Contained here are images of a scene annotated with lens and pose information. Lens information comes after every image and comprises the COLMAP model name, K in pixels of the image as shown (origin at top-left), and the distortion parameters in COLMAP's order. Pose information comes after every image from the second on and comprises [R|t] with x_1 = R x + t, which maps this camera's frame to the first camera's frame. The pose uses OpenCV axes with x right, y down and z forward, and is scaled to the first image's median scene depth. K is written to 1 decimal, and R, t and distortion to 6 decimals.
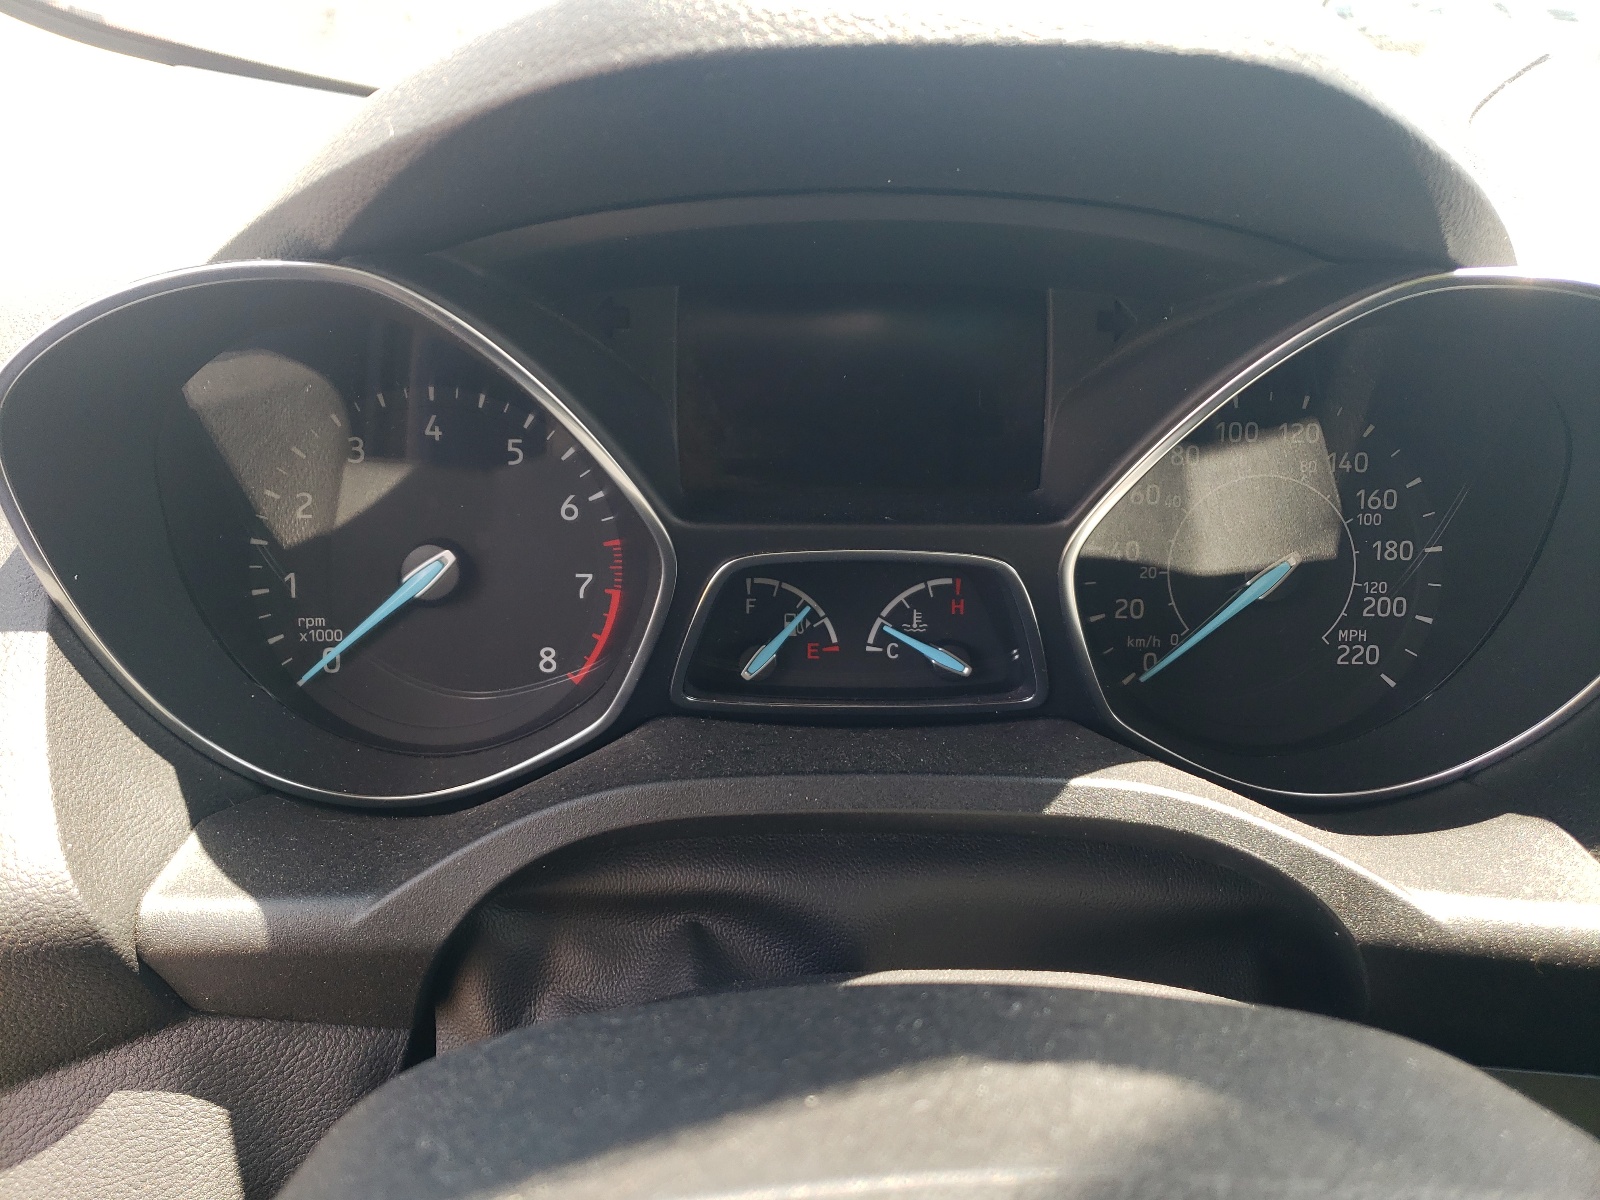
lens RADIAL K [[1225.4, 0, 799.7], [0, 1225.4, 603.3], [0, 0, 1]] dist [-0.003876, -0.001062]
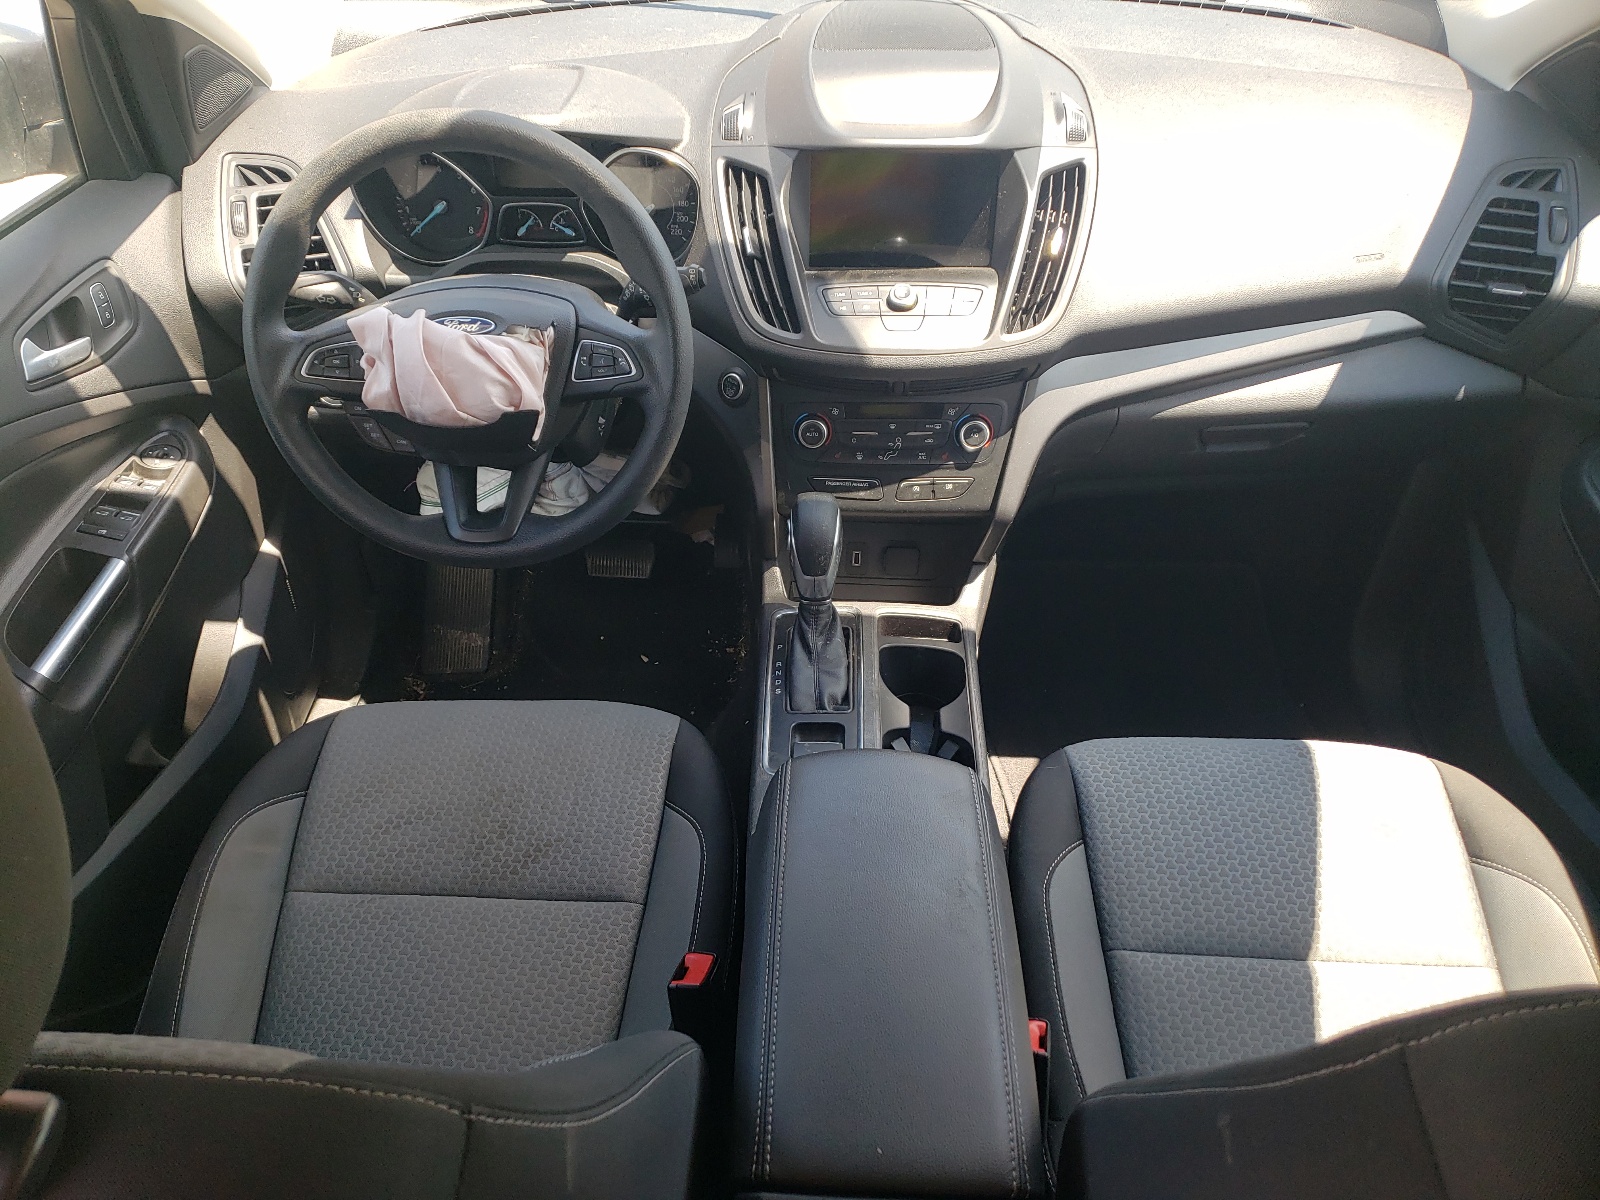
lens RADIAL K [[1225.4, 0, 800.7], [0, 1225.4, 597.9], [0, 0, 1]] dist [-0.003876, -0.001062]
pose [[0.996612, 0.037092, -0.073414, 1.225739], [-0.014050, 0.956198, 0.292382, 0.009697], [0.081043, -0.290360, 0.953479, -3.130894]]
